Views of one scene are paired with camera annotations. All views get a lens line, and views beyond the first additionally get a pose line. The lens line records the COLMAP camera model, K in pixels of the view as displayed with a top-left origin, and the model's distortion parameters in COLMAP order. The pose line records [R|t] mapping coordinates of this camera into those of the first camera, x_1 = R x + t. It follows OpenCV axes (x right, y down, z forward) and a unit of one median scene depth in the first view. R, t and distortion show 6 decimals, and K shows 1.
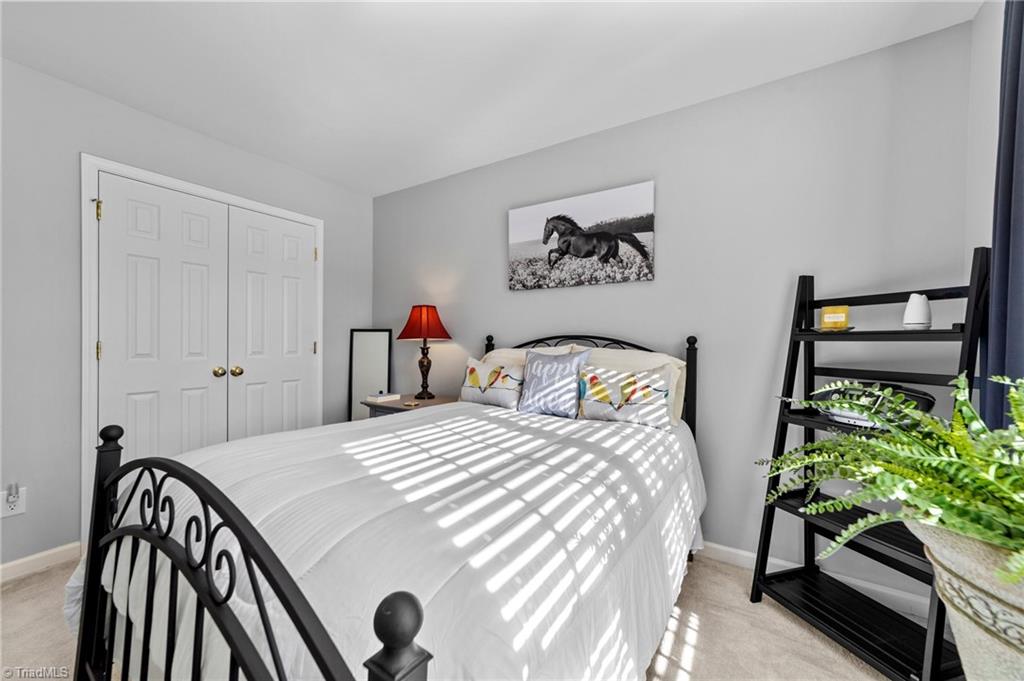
lens RADIAL K [[394.1, 0, 507.7], [0, 394.1, 344.9], [0, 0, 1]] dist [-0.010921, 0.005397]
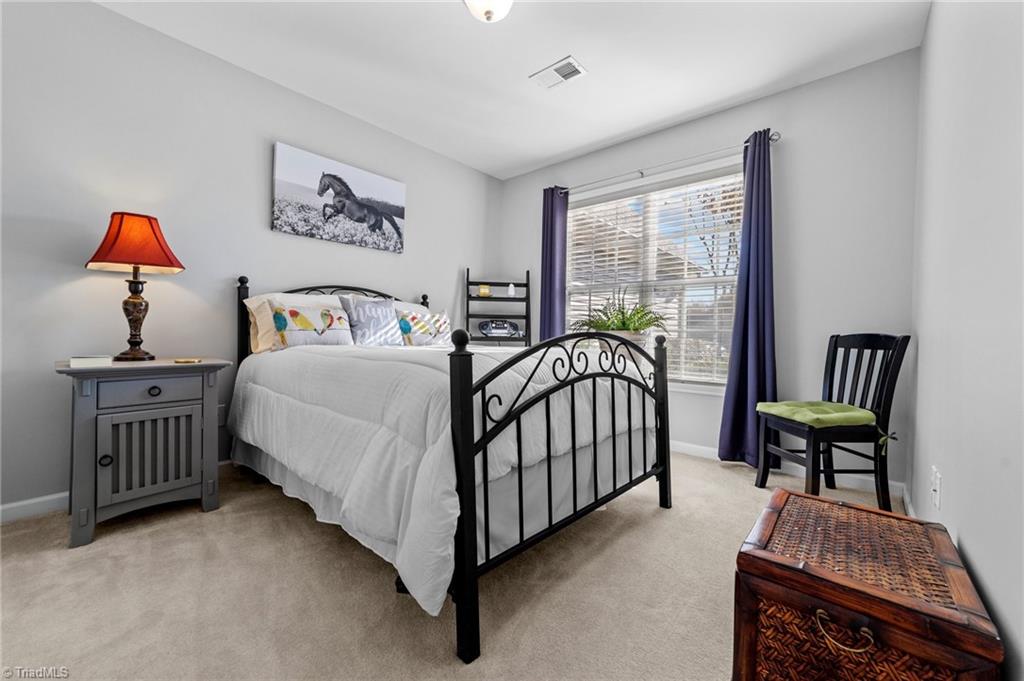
lens RADIAL K [[394.1, 0, 504.1], [0, 394.1, 330.2], [0, 0, 1]] dist [-0.010921, 0.005397]
pose [[0.169699, -0.003391, 0.985490, -0.909519], [-0.006612, 0.999968, 0.004580, 0.097360], [-0.985474, -0.007293, 0.169671, 0.366497]]
